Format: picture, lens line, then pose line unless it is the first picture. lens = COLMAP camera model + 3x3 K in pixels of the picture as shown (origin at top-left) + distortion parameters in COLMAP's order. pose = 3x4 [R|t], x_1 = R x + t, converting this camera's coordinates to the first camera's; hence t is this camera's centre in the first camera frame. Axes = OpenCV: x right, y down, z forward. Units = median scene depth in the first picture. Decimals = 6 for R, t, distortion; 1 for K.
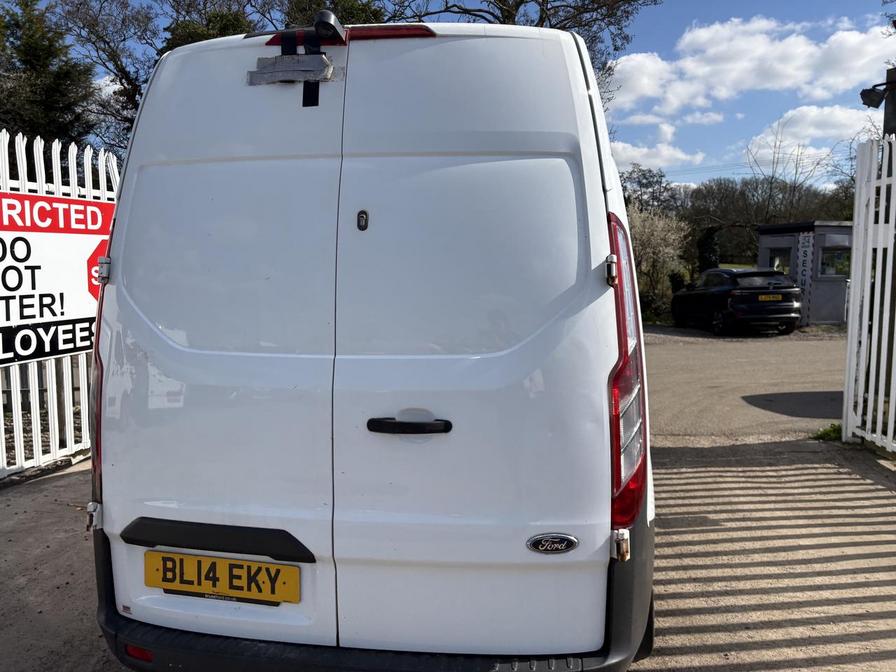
lens RADIAL K [[680.8, 0, 454.9], [0, 680.8, 330.0], [0, 0, 1]] dist [0.047300, -0.046701]
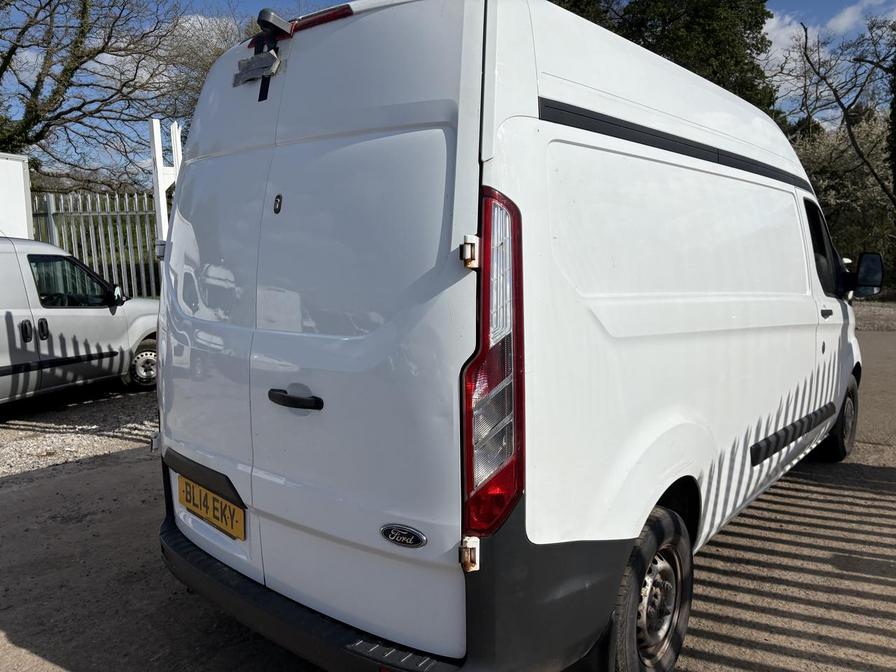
lens RADIAL K [[680.8, 0, 454.4], [0, 680.8, 333.4], [0, 0, 1]] dist [0.047300, -0.046701]
pose [[0.854469, 0.060435, -0.515975, 0.085348], [-0.032269, 0.997467, 0.063393, -0.004556], [0.518499, -0.037517, 0.854255, 0.027761]]
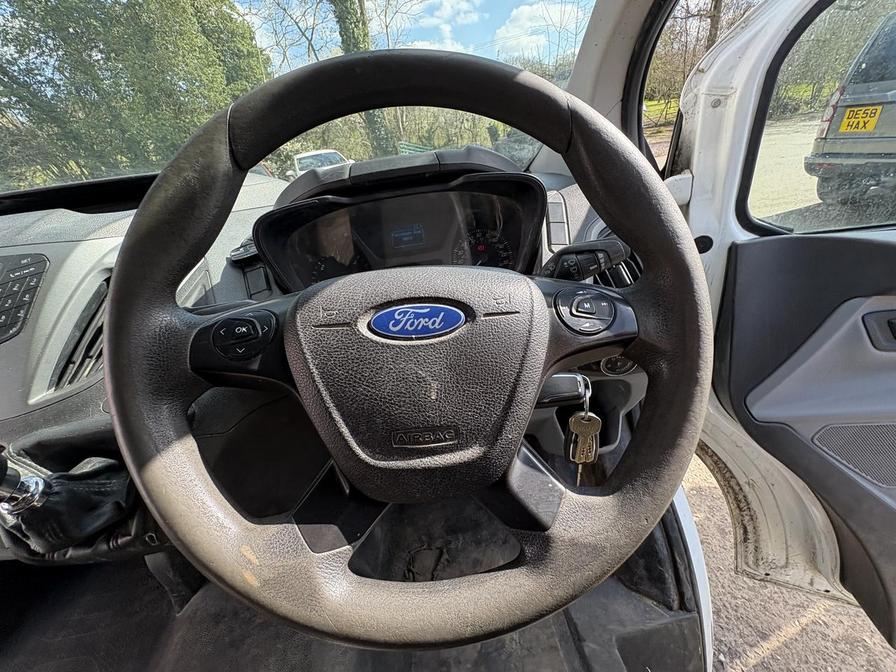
lens RADIAL K [[358.1, 0, 444.3], [0, 358.1, 330.5], [0, 0, 1]] dist [0.000748, 0.000667]
pose [[0.957228, -0.230418, 0.174993, 0.027552], [0.144201, 0.904267, 0.401880, -0.020358], [-0.250841, -0.359457, 0.898816, 0.338152]]
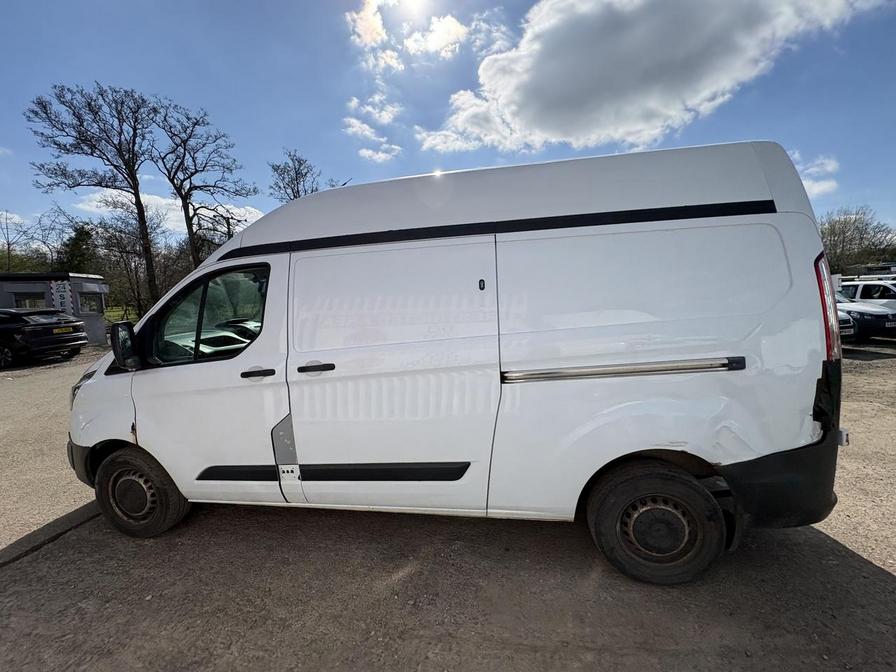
lens RADIAL K [[358.1, 0, 445.2], [0, 358.1, 337.3], [0, 0, 1]] dist [0.000748, 0.000667]
pose [[0.028994, -0.110956, 0.993402, -0.189783], [0.117746, 0.987280, 0.106836, -0.021686], [-0.992620, 0.113871, 0.041689, 0.258341]]
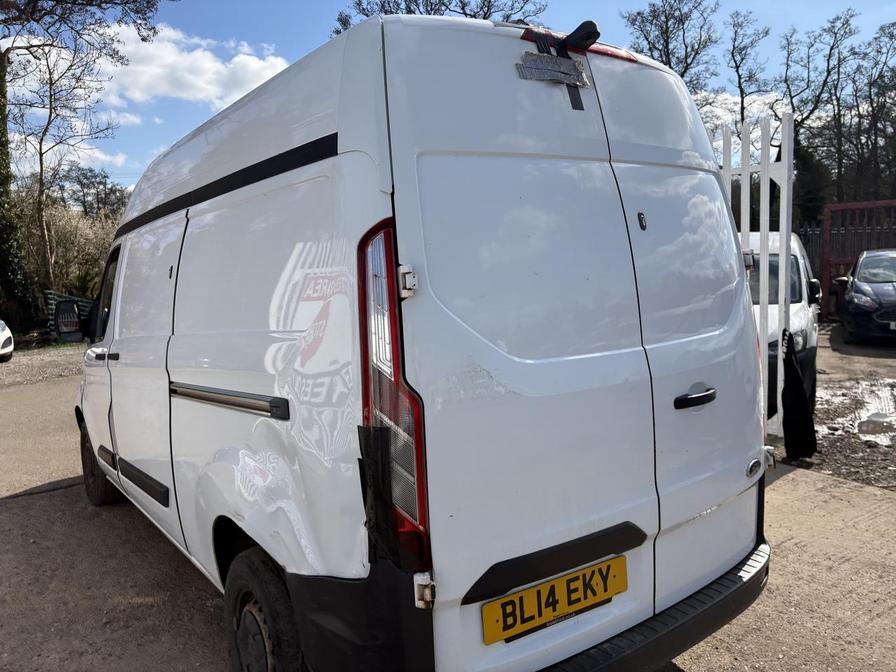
lens RADIAL K [[680.8, 0, 455.6], [0, 680.8, 326.9], [0, 0, 1]] dist [0.047300, -0.046701]
pose [[0.706865, -0.096832, 0.700689, -0.144392], [0.105038, 0.993972, 0.031398, -0.007451], [-0.699506, 0.051405, 0.712776, 0.055395]]
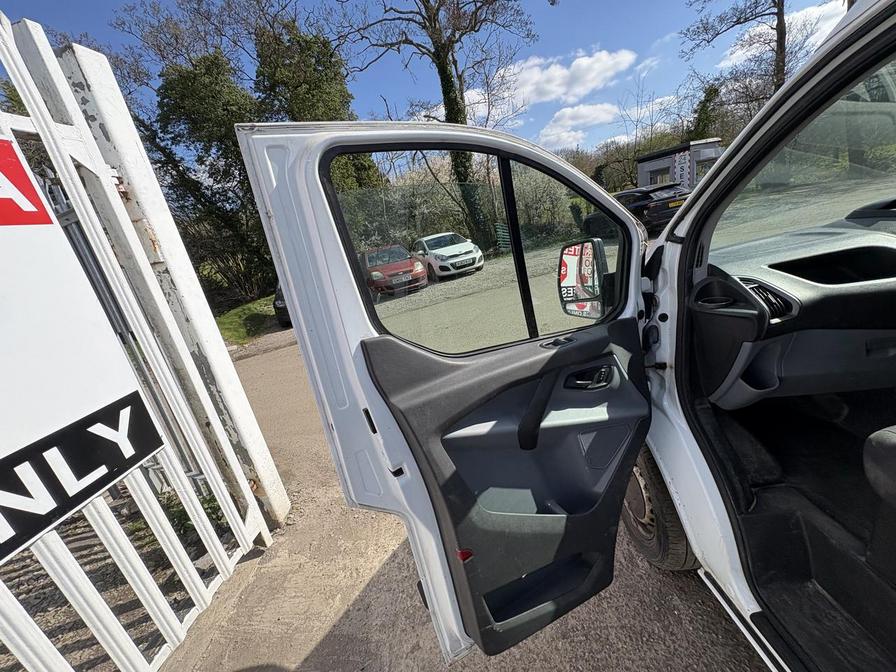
lens RADIAL K [[358.1, 0, 448.8], [0, 358.1, 333.6], [0, 0, 1]] dist [0.000748, 0.000667]
pose [[0.970856, -0.221087, 0.092520, -0.105368], [0.199792, 0.959815, 0.197074, -0.029797], [-0.132372, -0.172846, 0.976013, 0.315190]]
